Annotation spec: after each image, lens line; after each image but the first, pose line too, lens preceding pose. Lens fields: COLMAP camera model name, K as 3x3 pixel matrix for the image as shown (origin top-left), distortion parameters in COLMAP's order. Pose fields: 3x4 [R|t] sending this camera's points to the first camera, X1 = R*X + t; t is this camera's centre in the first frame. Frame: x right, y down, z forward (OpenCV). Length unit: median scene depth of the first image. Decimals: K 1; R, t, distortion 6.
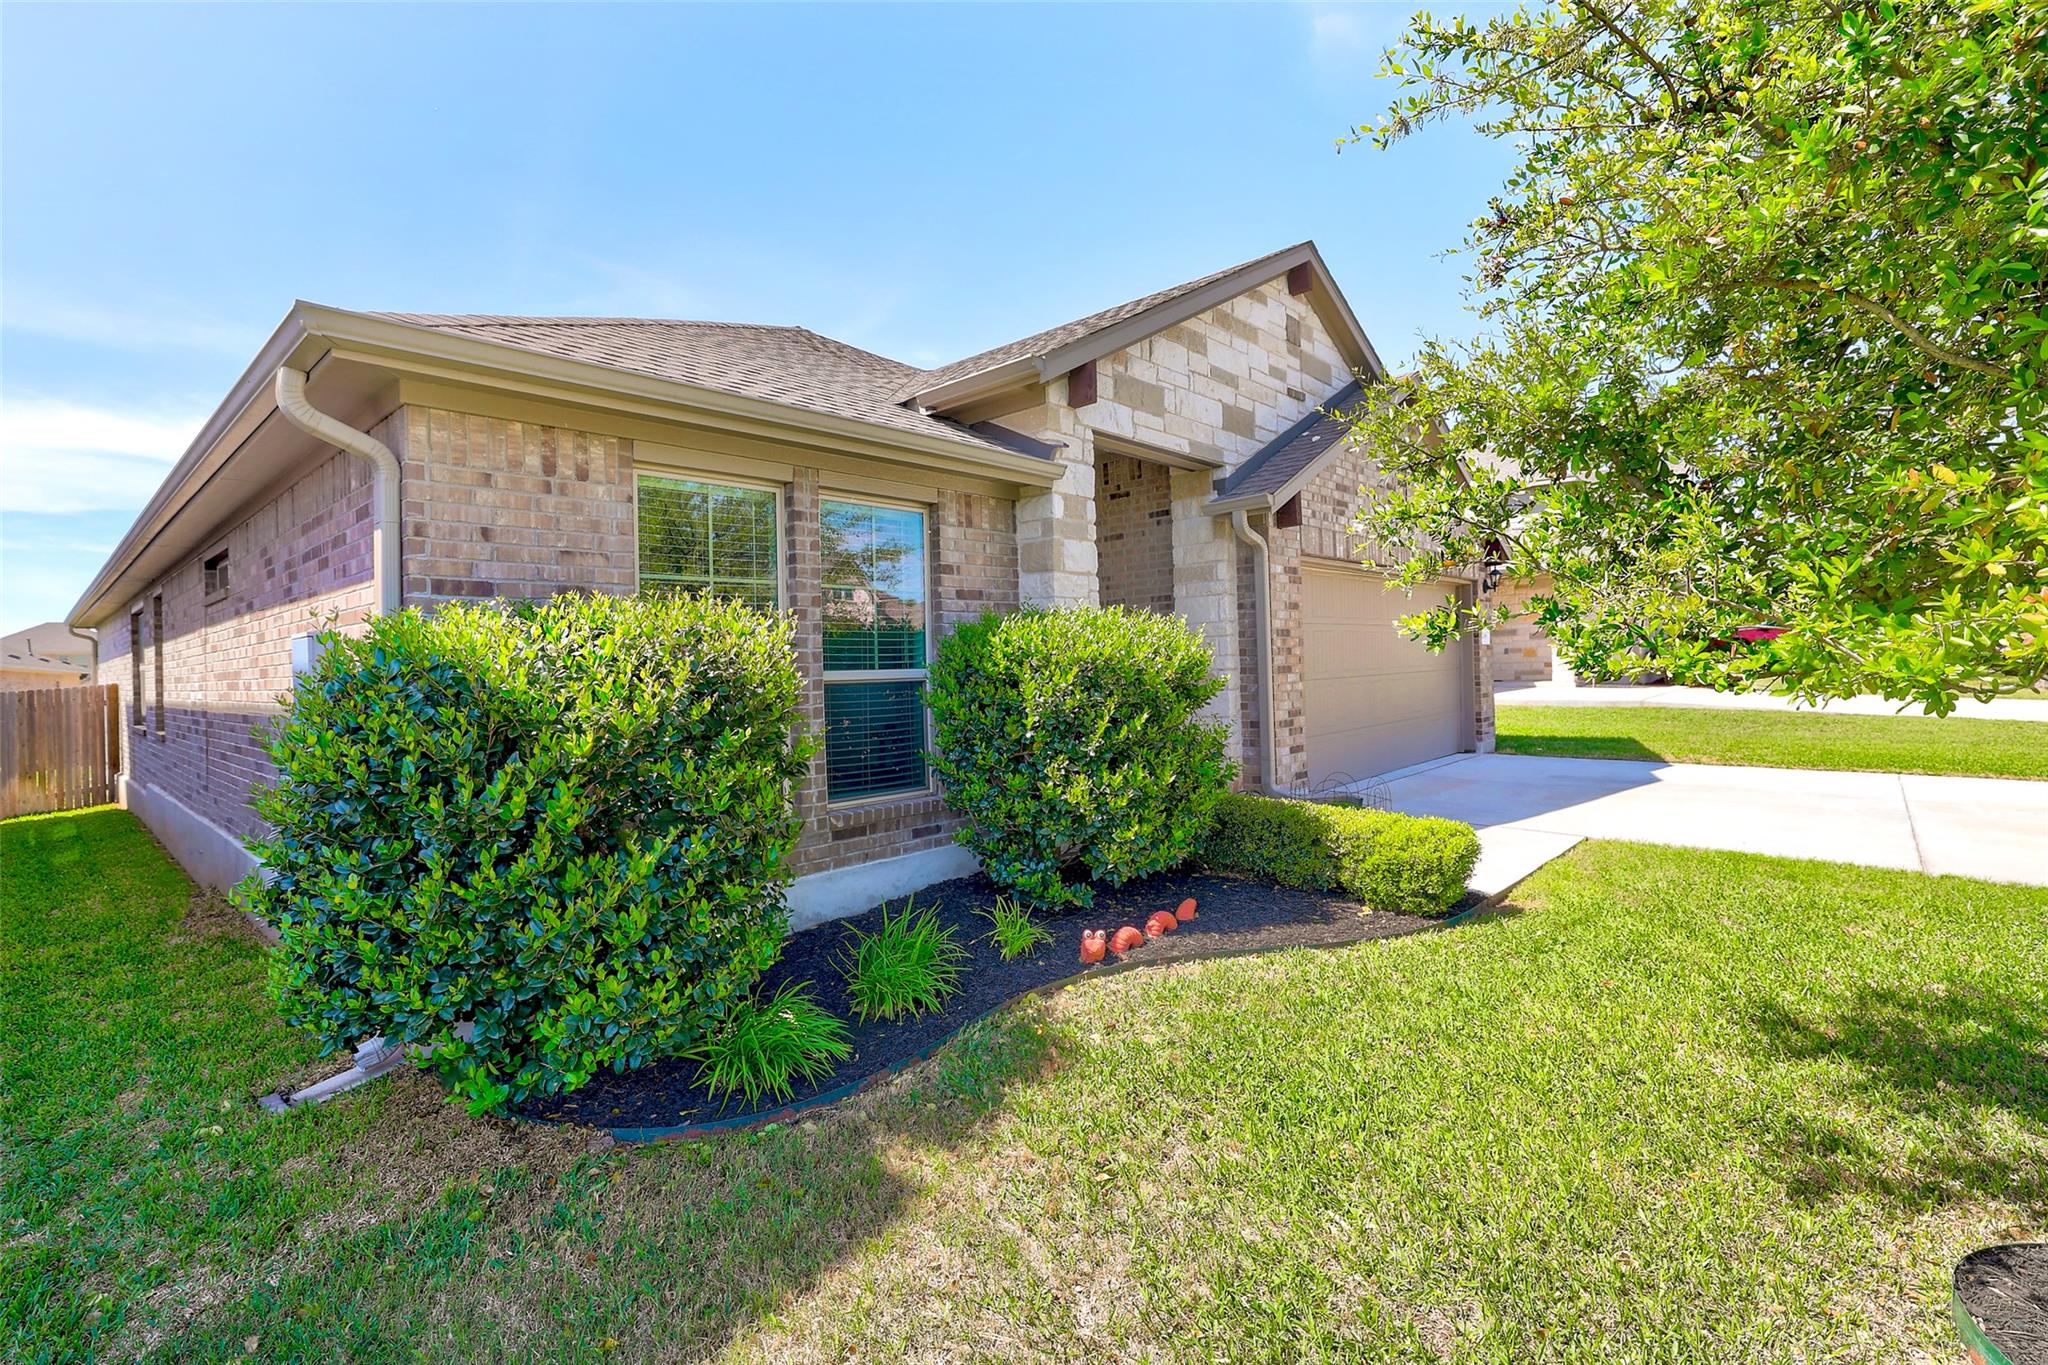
lens RADIAL K [[933.2, 0, 1029.9], [0, 933.2, 663.7], [0, 0, 1]] dist [0.020461, -0.000079]
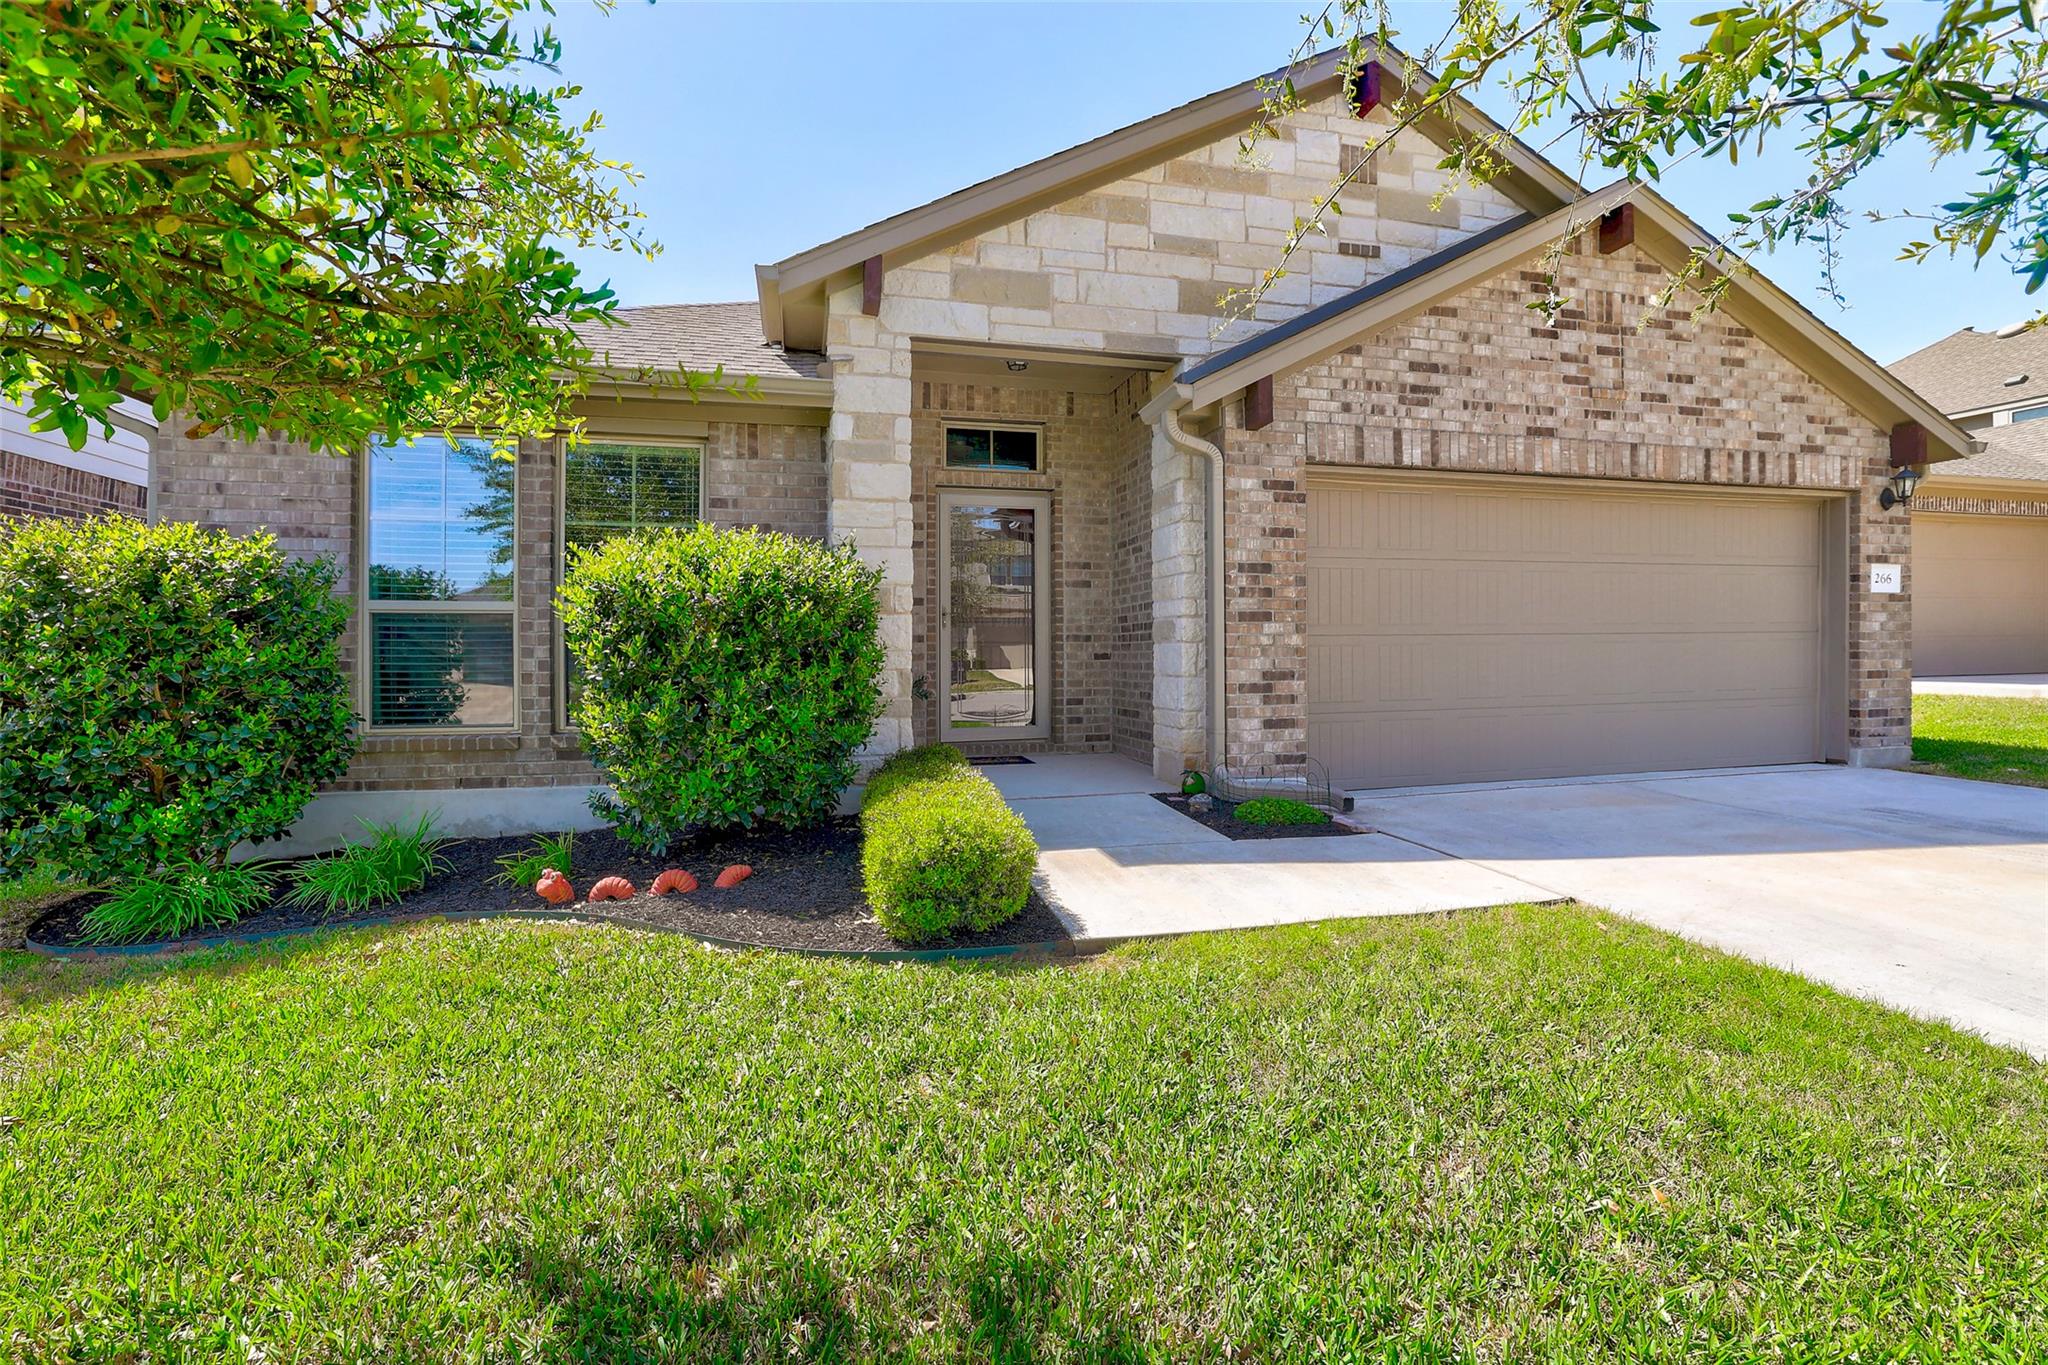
lens RADIAL K [[883.5, 0, 1011.7], [0, 883.5, 646.3], [0, 0, 1]] dist [-0.003270, 0.000083]
pose [[0.827611, 0.026080, -0.560696, 0.521589], [-0.017122, 0.999628, 0.021223, 0.018990], [0.561041, -0.007965, 0.827750, 0.302206]]
